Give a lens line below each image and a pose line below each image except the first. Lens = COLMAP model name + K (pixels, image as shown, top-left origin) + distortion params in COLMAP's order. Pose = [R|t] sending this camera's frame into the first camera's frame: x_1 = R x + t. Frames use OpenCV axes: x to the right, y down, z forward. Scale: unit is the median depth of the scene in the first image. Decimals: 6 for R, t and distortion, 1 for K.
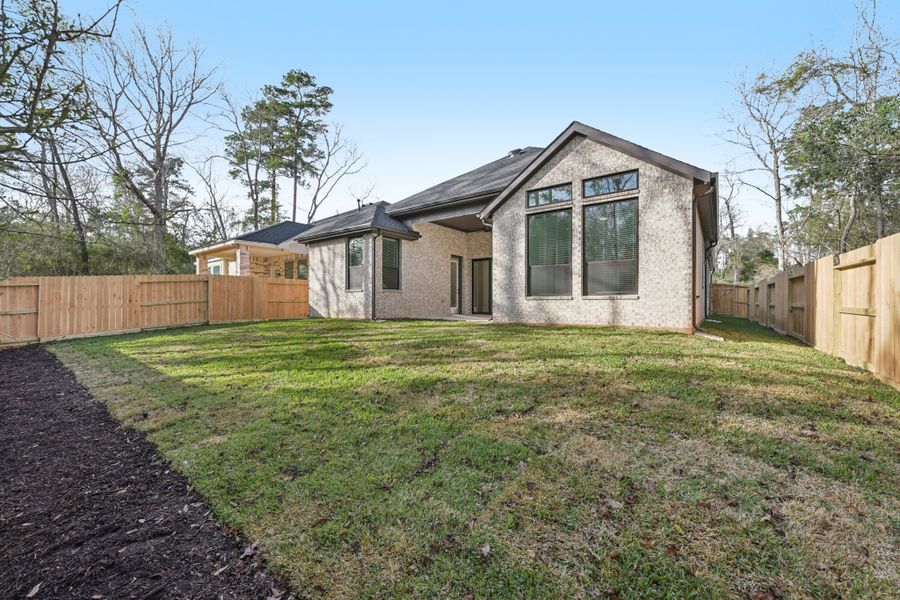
lens RADIAL K [[357.3, 0, 450.9], [0, 357.3, 302.8], [0, 0, 1]] dist [0.000104, -0.000033]
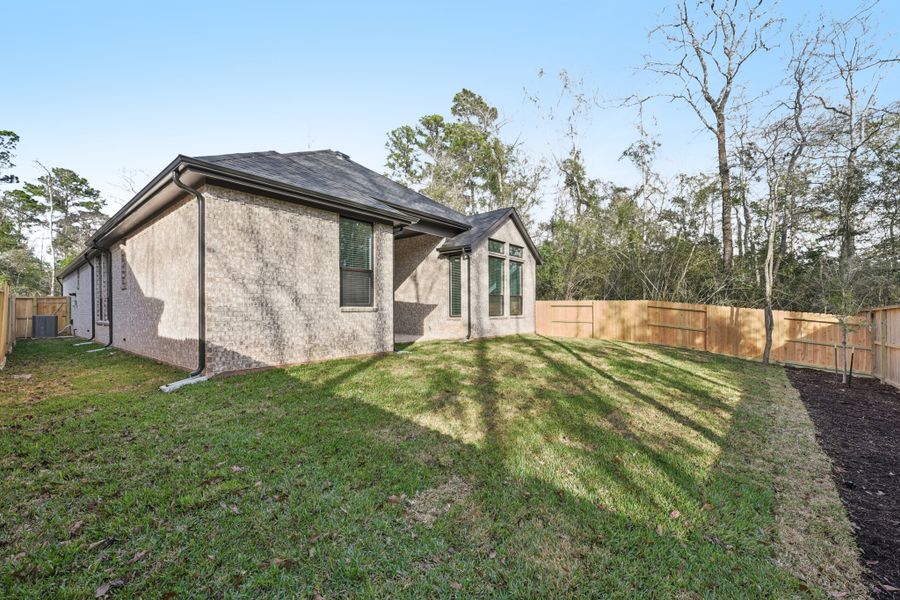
lens RADIAL K [[359.2, 0, 455.5], [0, 359.2, 308.7], [0, 0, 1]] dist [-0.000911, -0.000226]
pose [[0.044516, 0.006841, 0.998985, -1.127852], [0.001873, 0.999974, -0.006931, -0.040670], [-0.999007, 0.002179, 0.044502, 1.058863]]
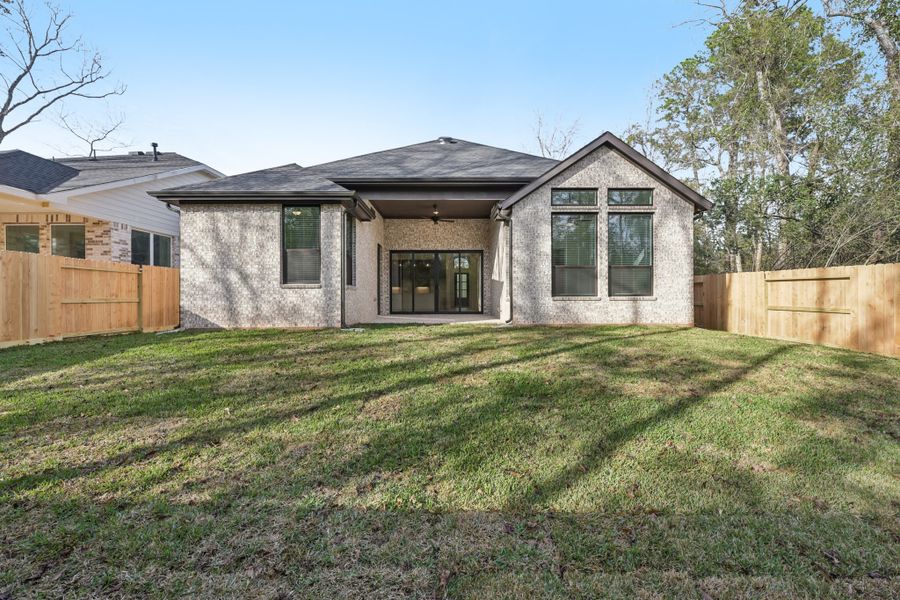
lens RADIAL K [[356.9, 0, 450.8], [0, 356.9, 294.6], [0, 0, 1]] dist [-0.000951, -0.000203]
pose [[0.794379, 0.002517, 0.607417, -0.589998], [0.000520, 0.999988, -0.004824, -0.019367], [-0.607422, 0.004148, 0.794368, 0.397202]]
